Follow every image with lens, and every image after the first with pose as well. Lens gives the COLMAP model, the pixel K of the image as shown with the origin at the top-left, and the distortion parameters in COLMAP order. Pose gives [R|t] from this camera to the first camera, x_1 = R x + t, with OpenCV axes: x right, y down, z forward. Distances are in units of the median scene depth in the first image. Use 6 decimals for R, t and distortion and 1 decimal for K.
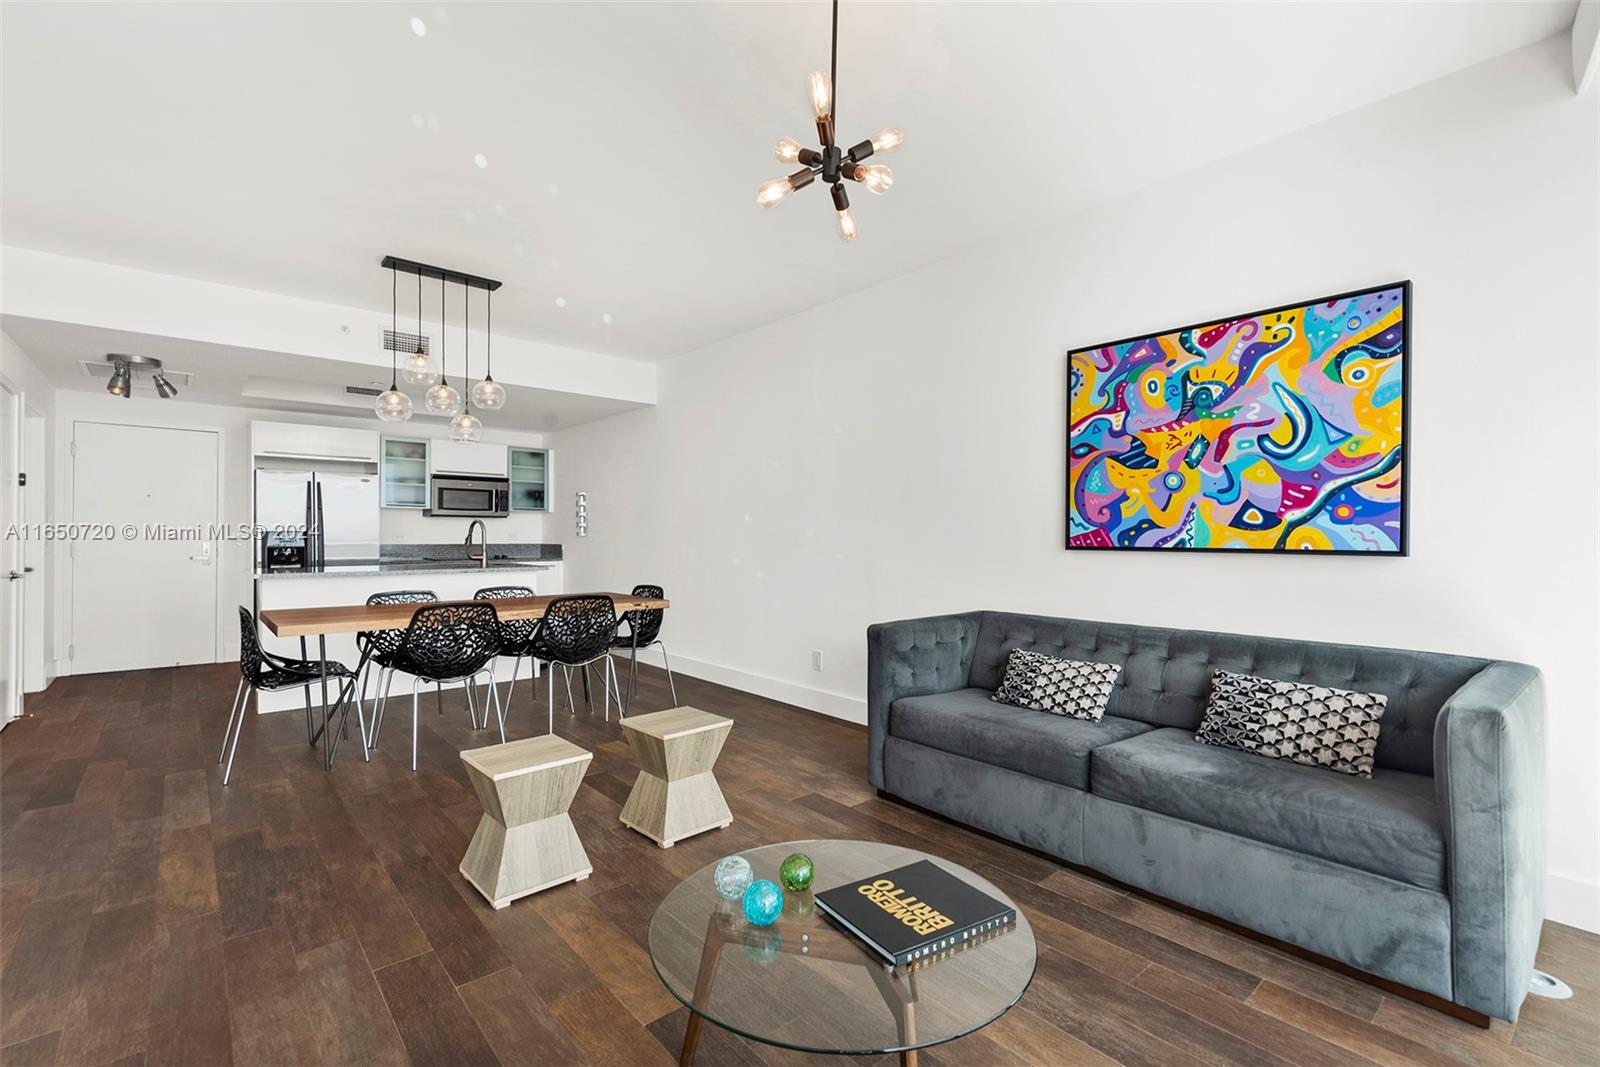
lens RADIAL K [[735.5, 0, 800.4], [0, 735.5, 533.9], [0, 0, 1]] dist [0.015287, 0.000581]
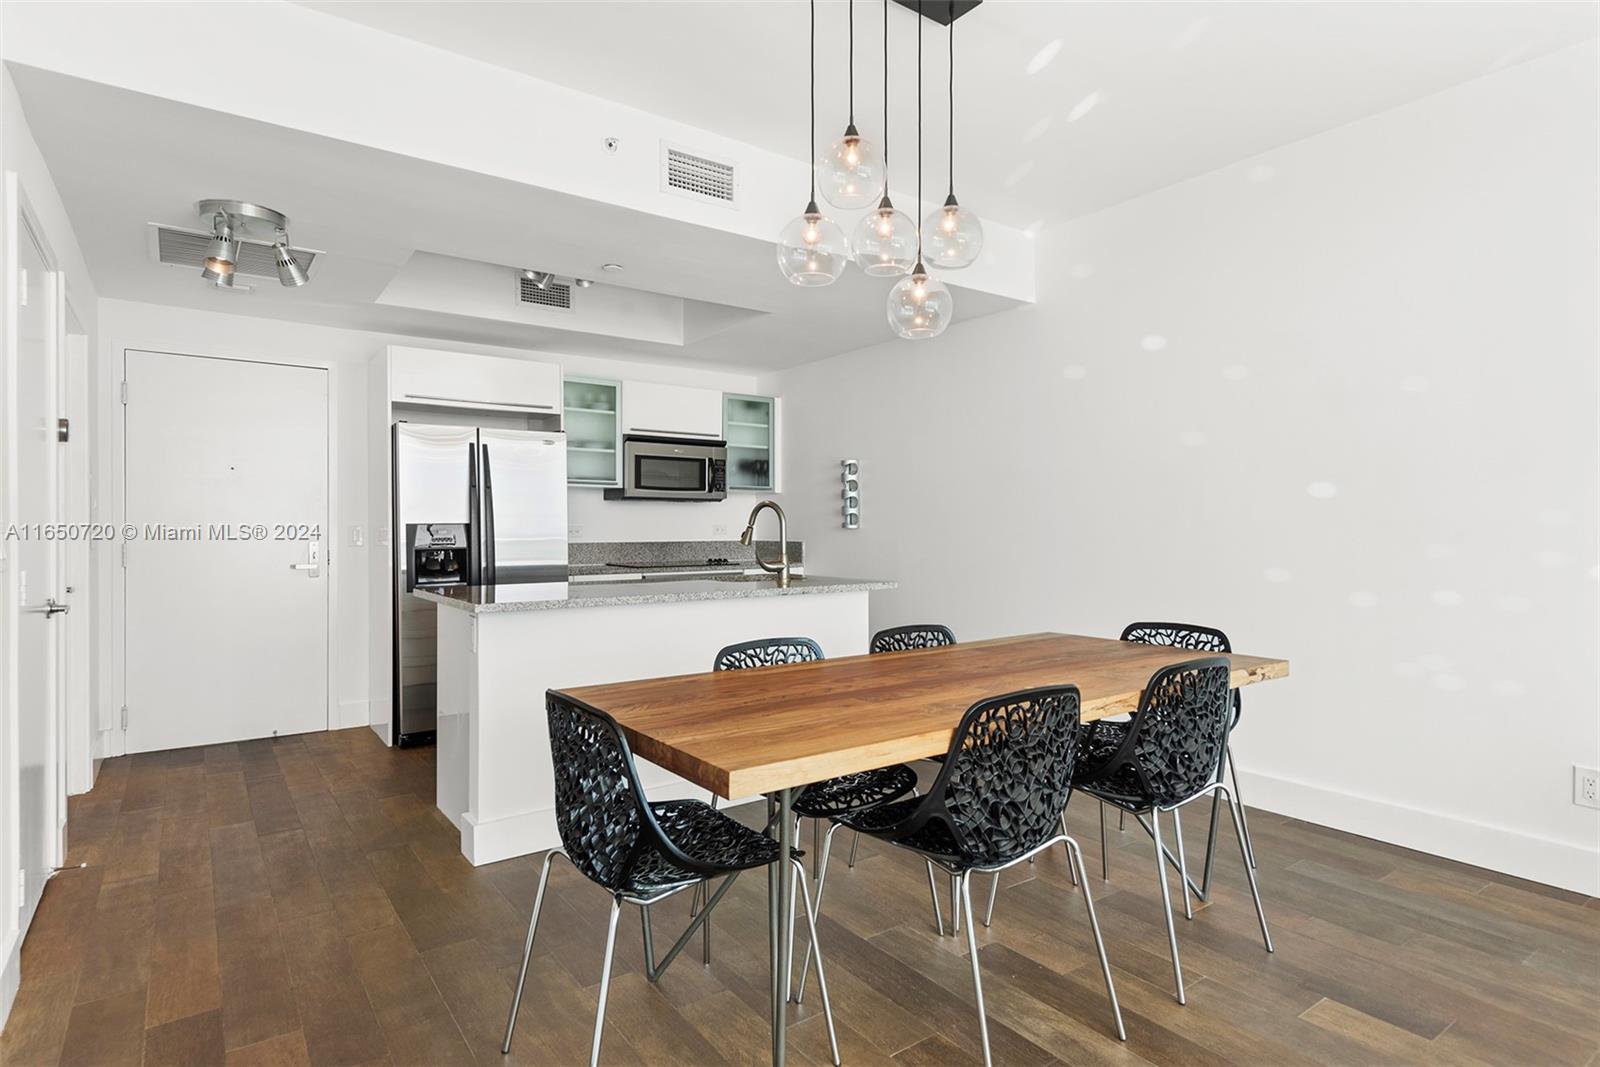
lens RADIAL K [[870.0, 0, 803.9], [0, 870.0, 531.6], [0, 0, 1]] dist [0.019979, -0.000087]
pose [[0.996593, -0.006256, -0.082233, -0.323814], [0.006887, 0.999949, 0.007392, -0.000070], [0.082183, -0.007933, 0.996586, 0.290226]]
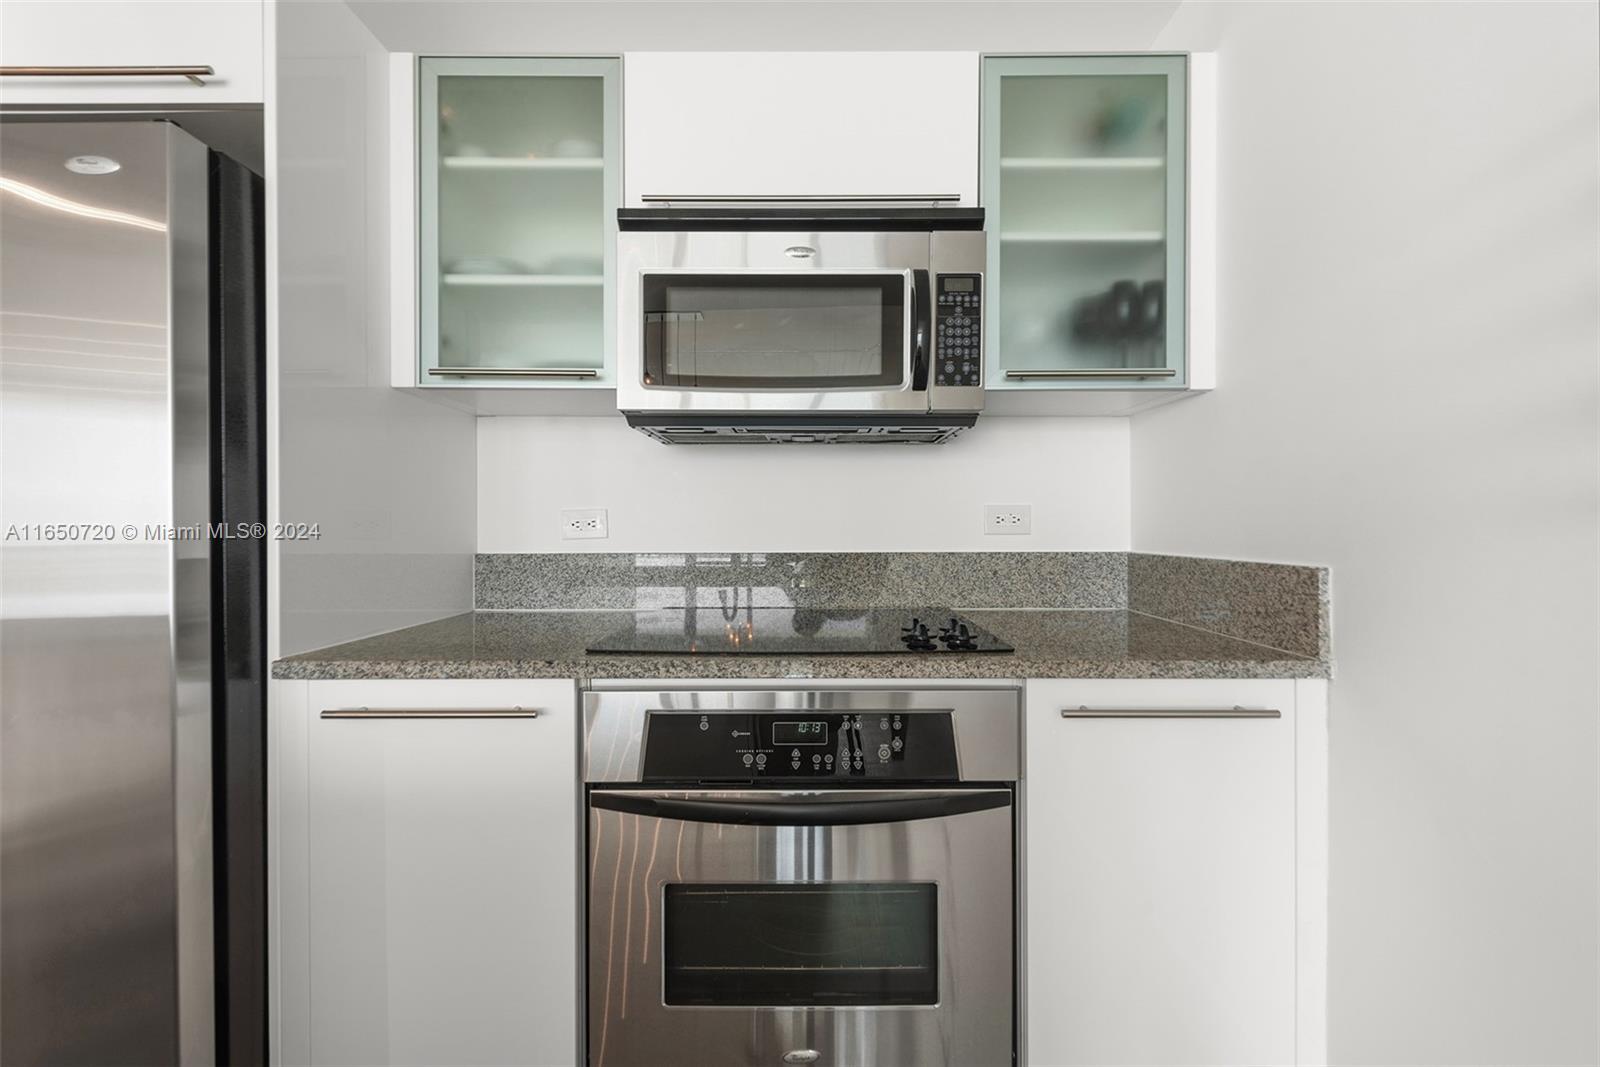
lens RADIAL K [[622.1, 0, 796.7], [0, 622.1, 533.8], [0, 0, 1]] dist [0.000445, -0.000379]
pose [[0.767282, 0.002627, -0.641304, -0.406226], [0.006318, 0.999912, 0.011655, 0.006137], [0.641278, -0.012995, 0.767198, 1.041769]]
